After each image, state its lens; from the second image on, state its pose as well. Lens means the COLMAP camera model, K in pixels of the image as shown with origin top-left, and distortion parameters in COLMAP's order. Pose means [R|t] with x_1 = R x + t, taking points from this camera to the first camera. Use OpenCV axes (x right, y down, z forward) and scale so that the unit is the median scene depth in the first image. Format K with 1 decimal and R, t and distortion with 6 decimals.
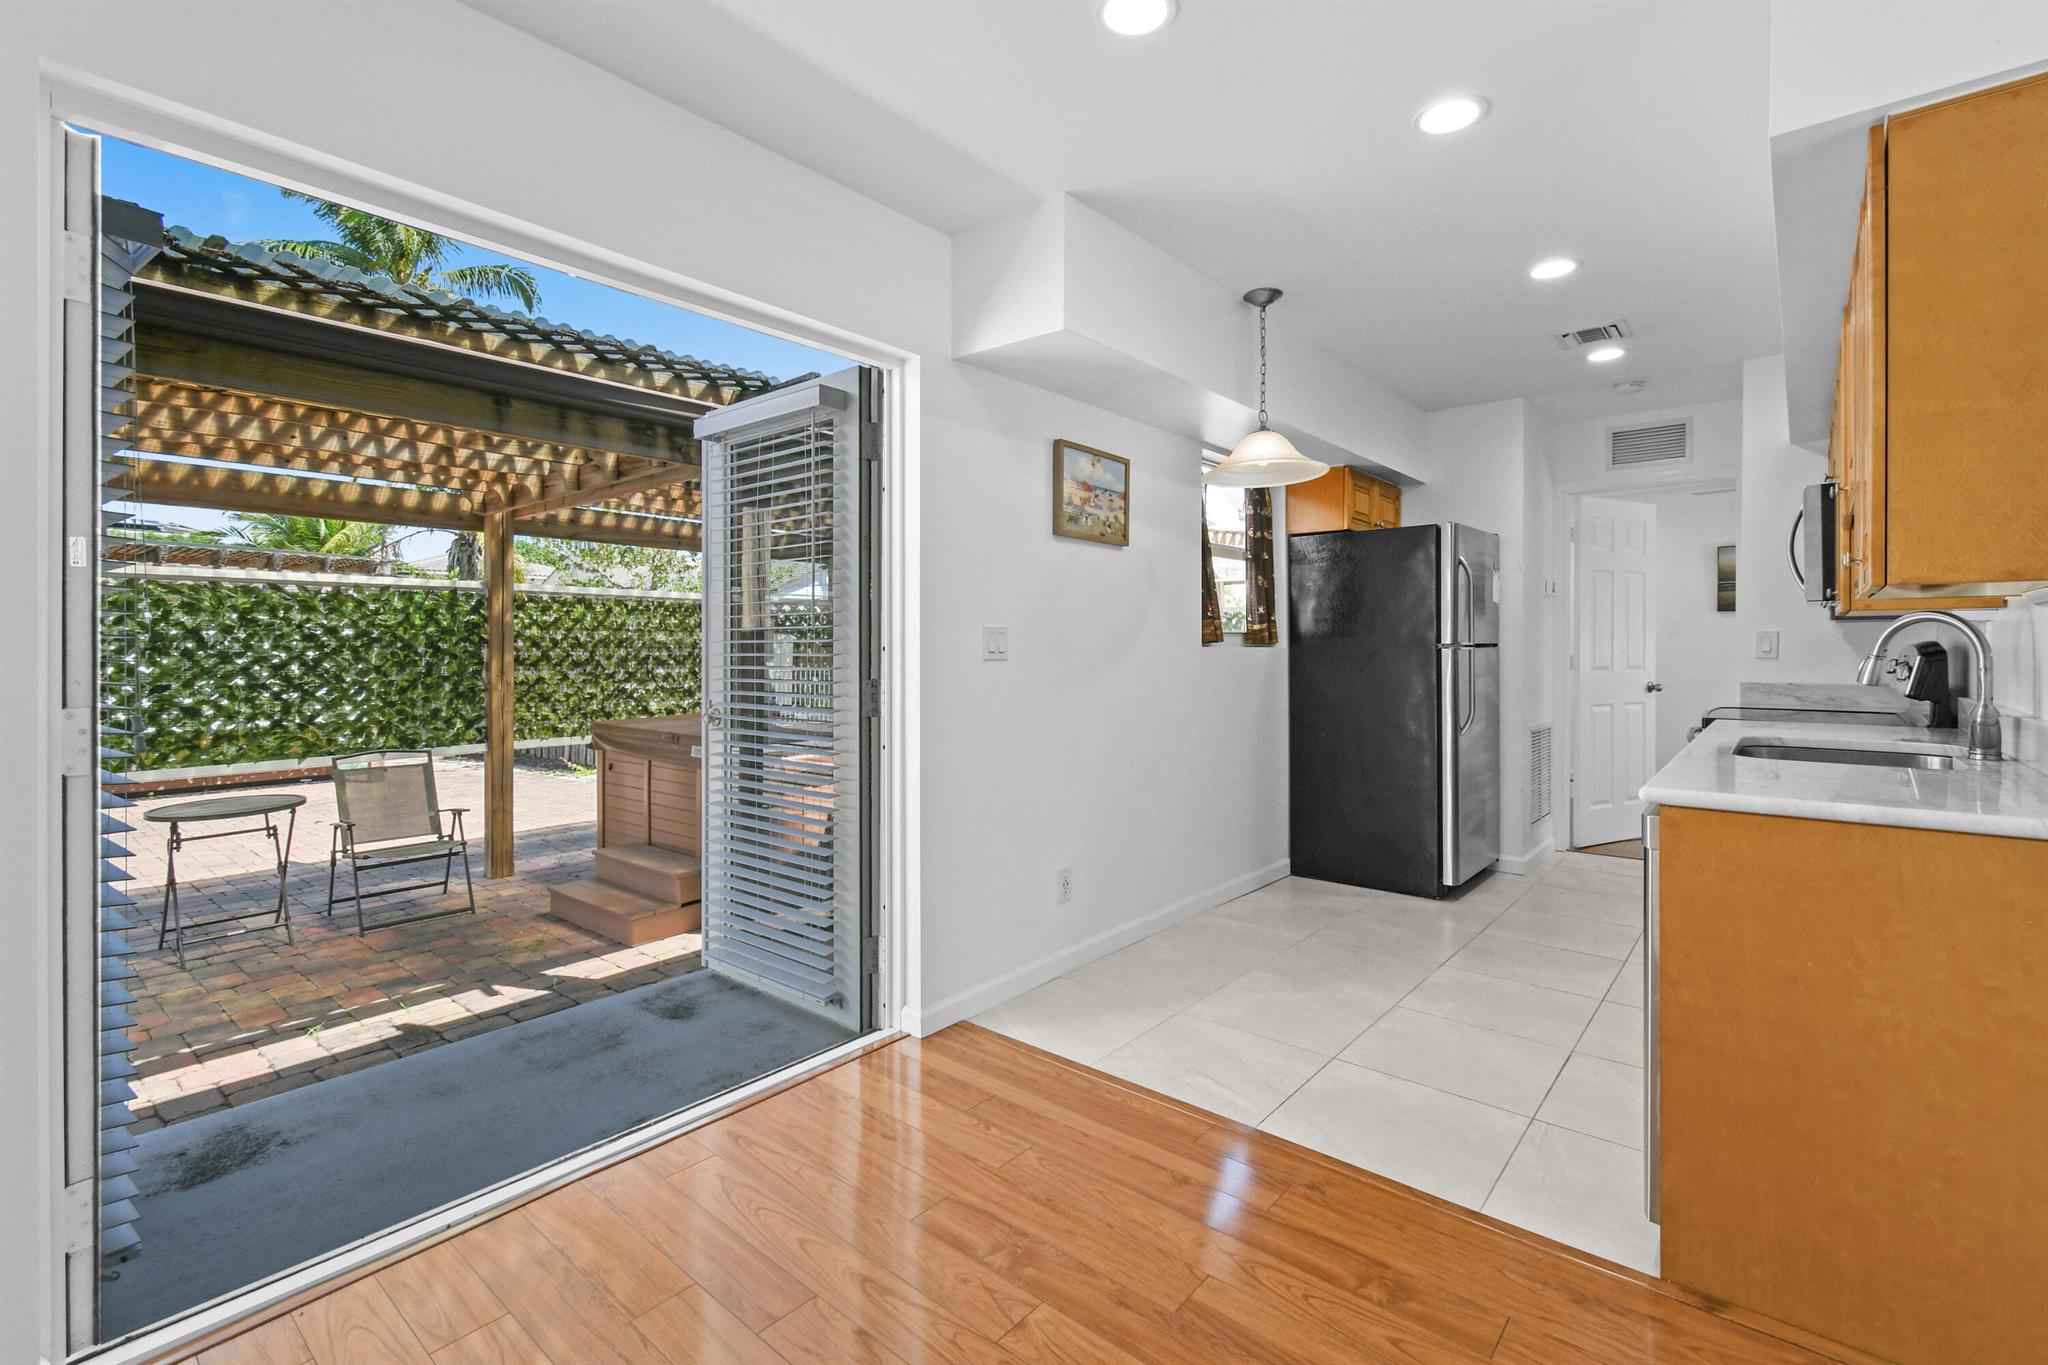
lens RADIAL K [[914.9, 0, 1028.6], [0, 914.9, 646.2], [0, 0, 1]] dist [0.000915, -0.000018]
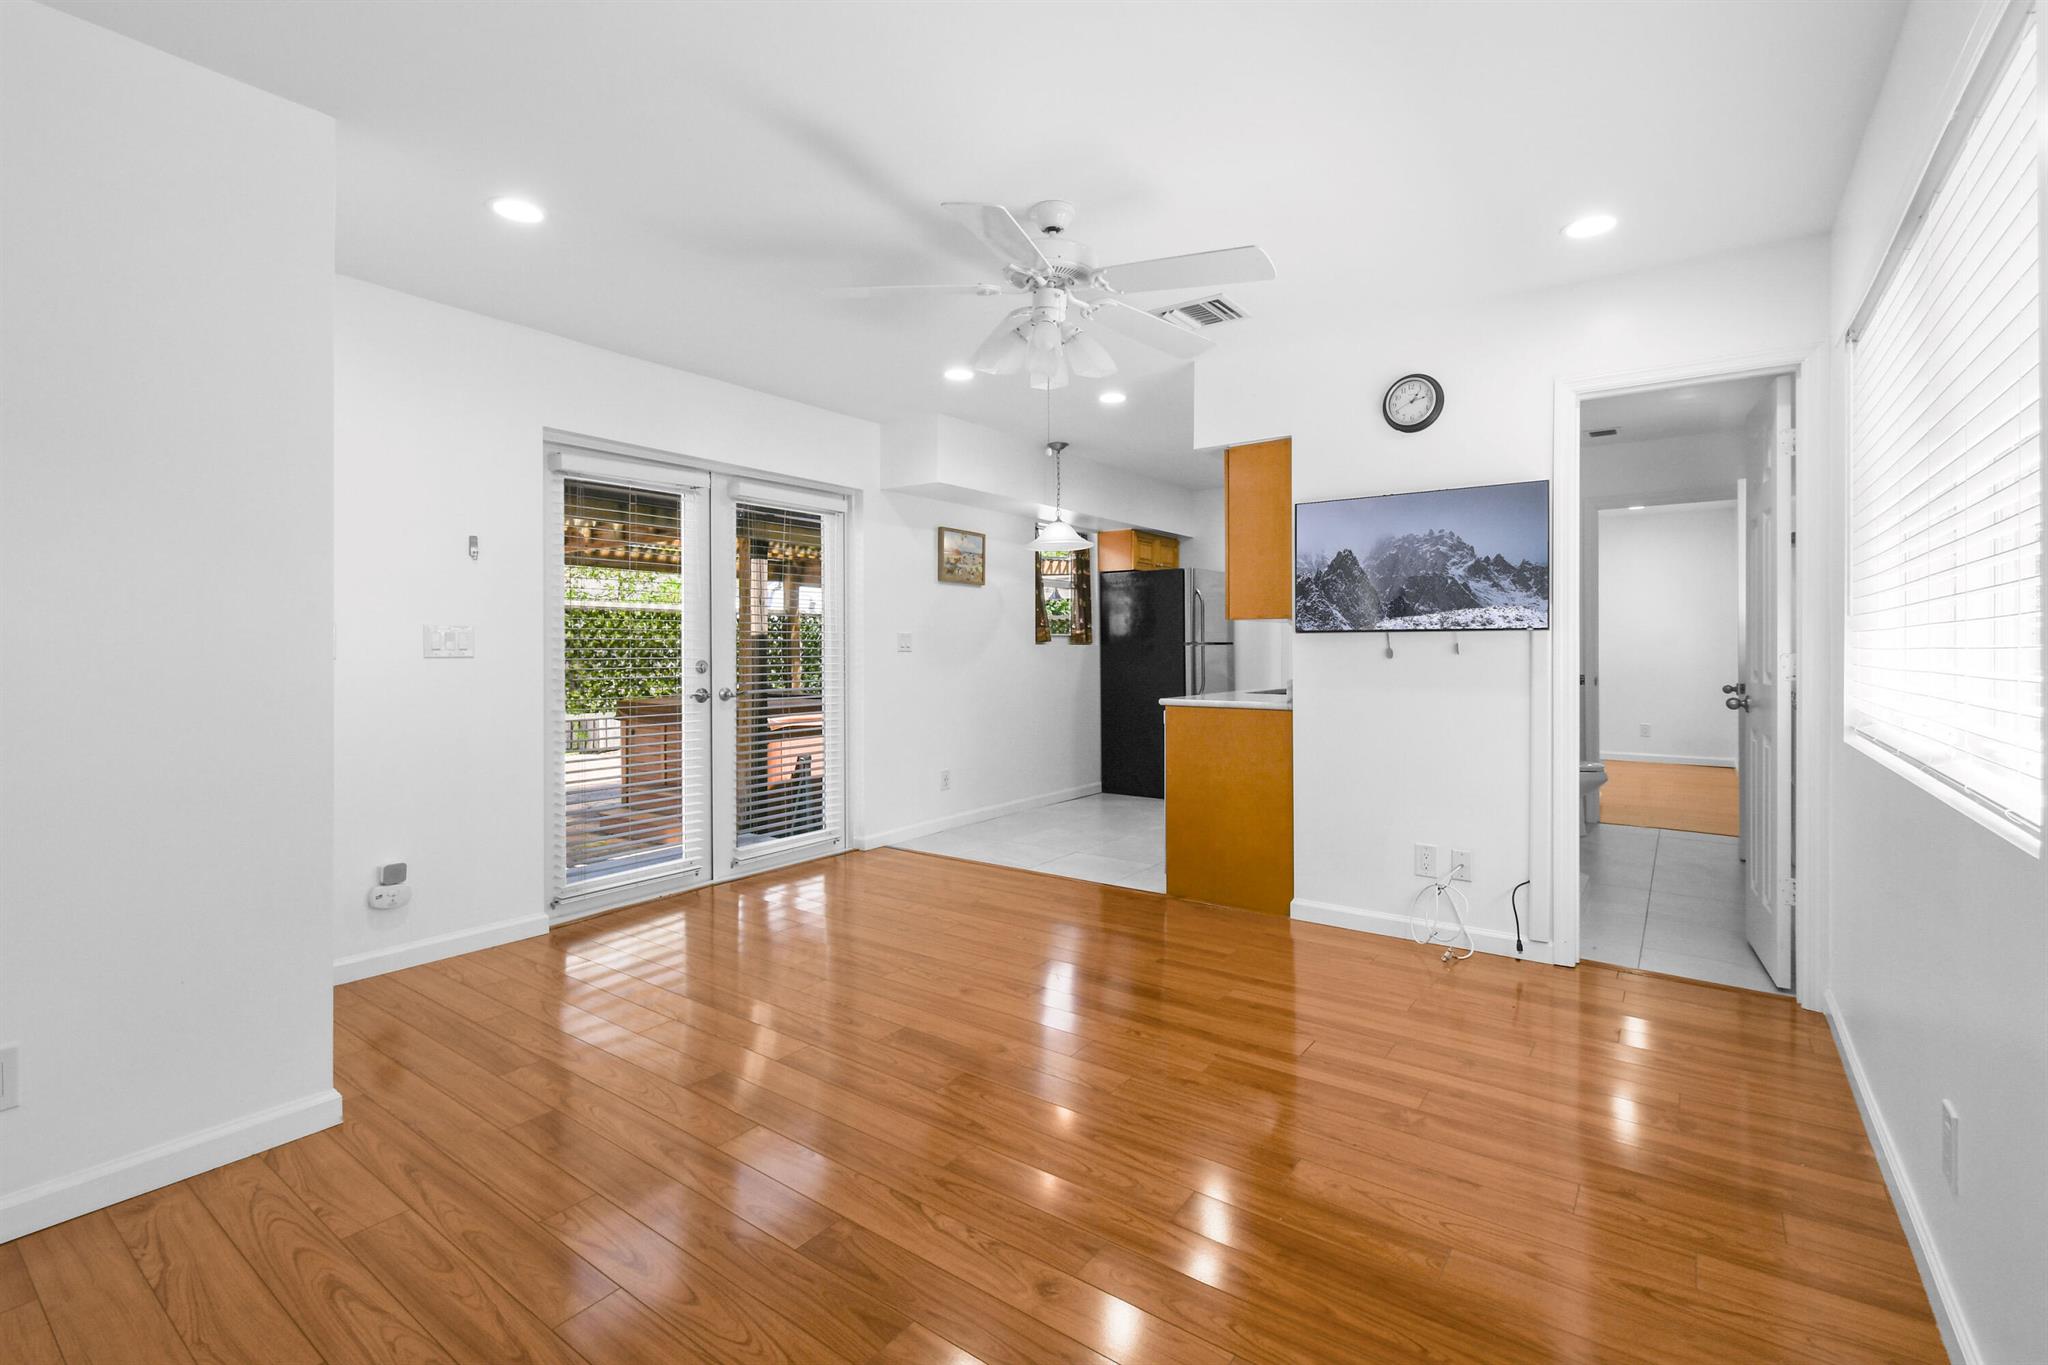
lens RADIAL K [[914.9, 0, 1028.6], [0, 914.9, 646.2], [0, 0, 1]] dist [0.000915, -0.000018]
pose [[0.996992, -0.001759, 0.077485, 0.045156], [0.001859, 0.999998, -0.001229, 0.004854], [-0.077482, 0.001370, 0.996993, -0.544808]]
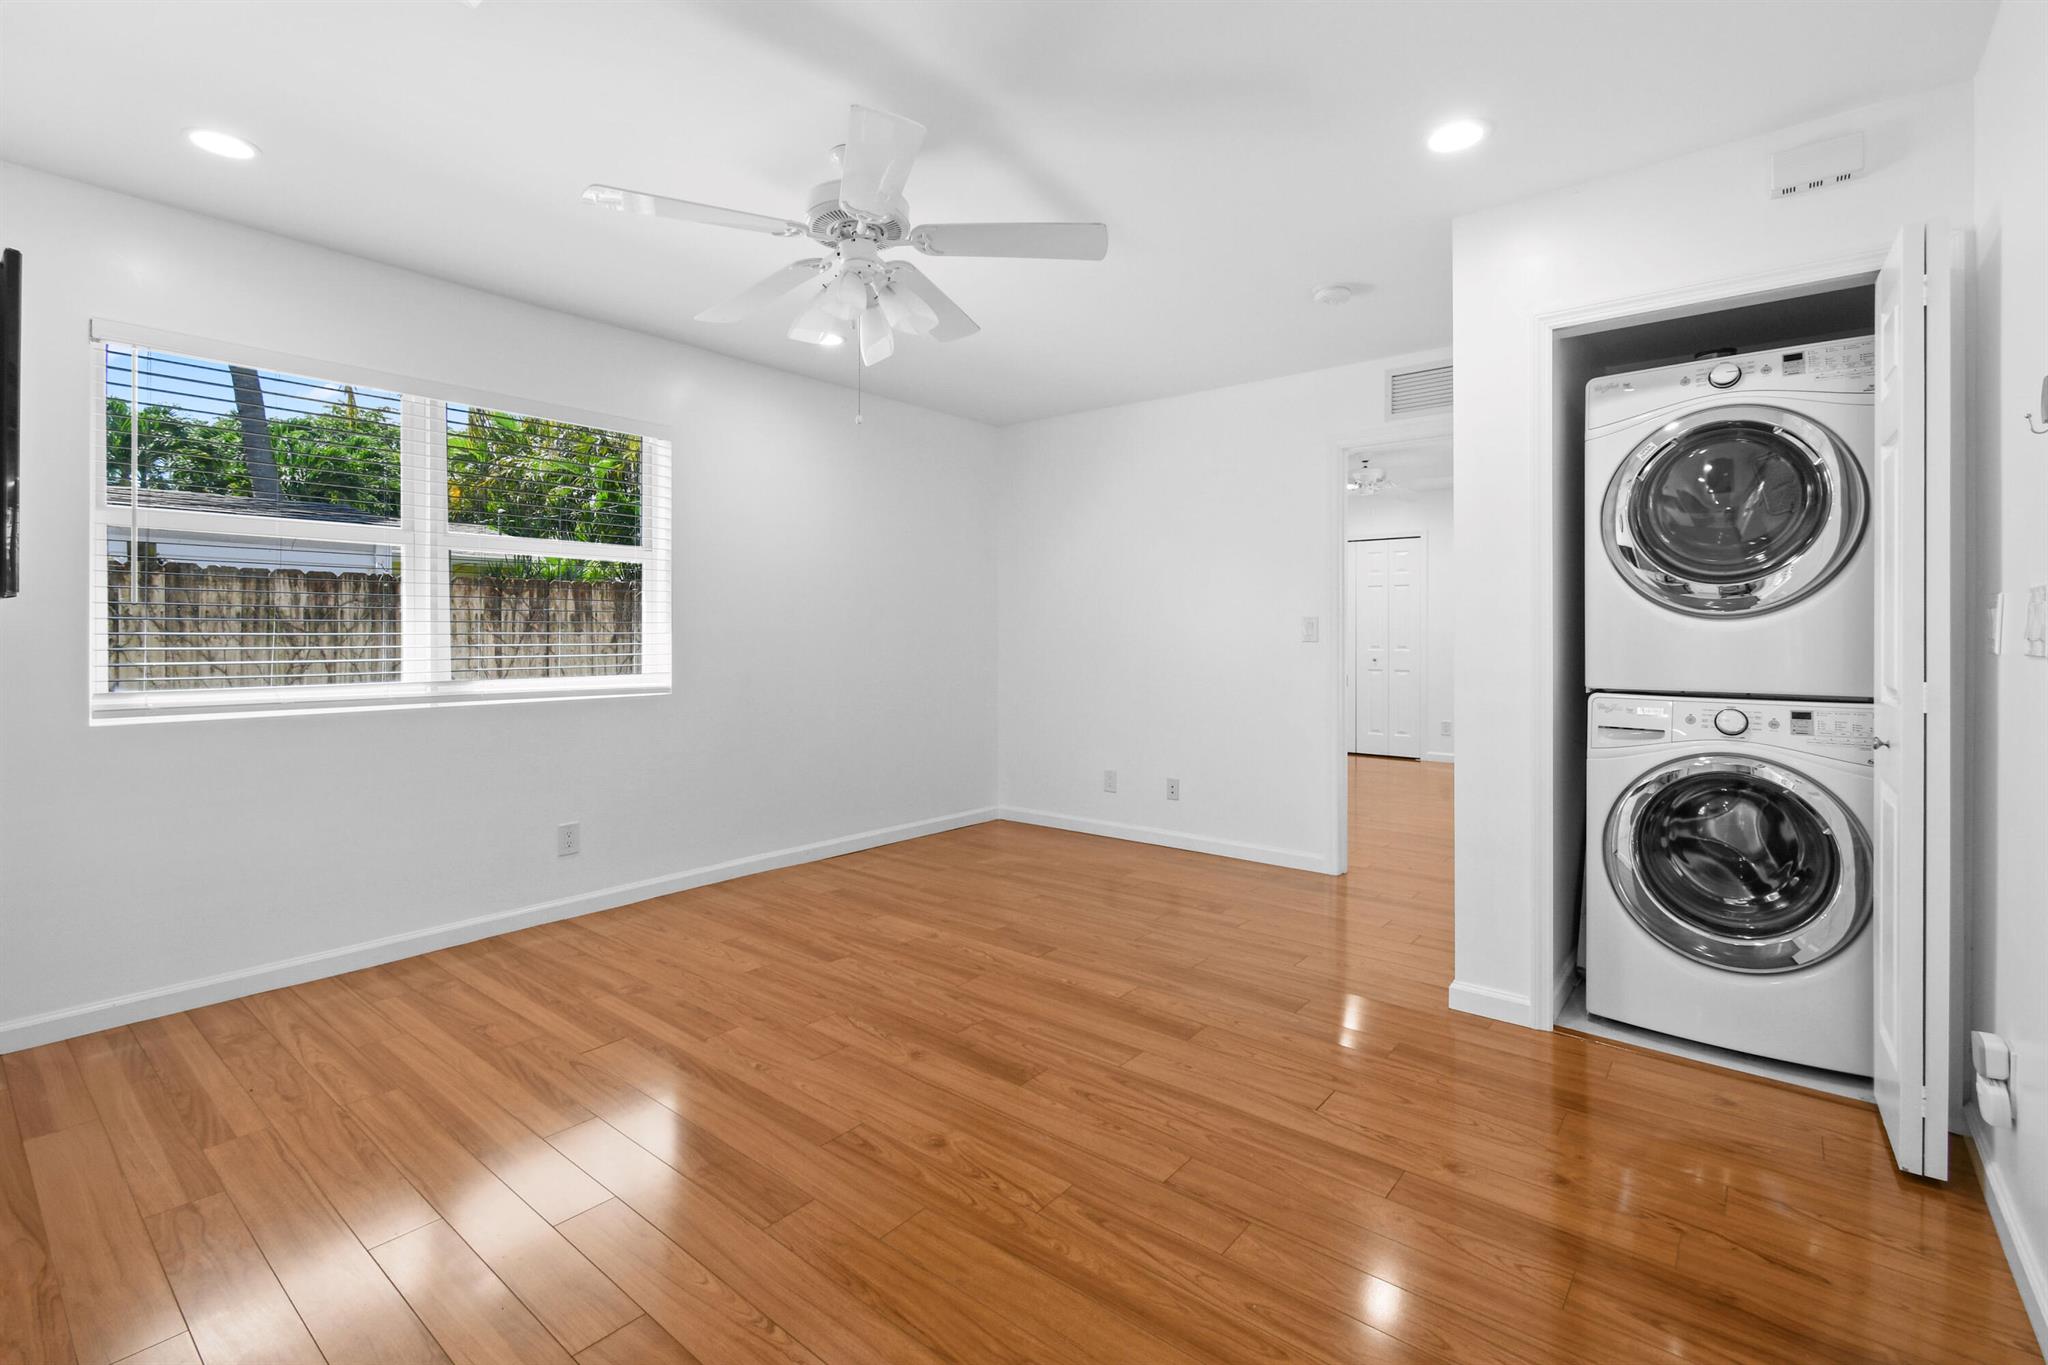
lens RADIAL K [[914.9, 0, 1028.6], [0, 914.9, 646.2], [0, 0, 1]] dist [0.000915, -0.000018]
pose [[-0.999782, -0.003762, -0.020550, 0.016592], [-0.004014, 0.999917, 0.012253, 0.005280], [0.020502, 0.012333, -0.999714, 0.576671]]
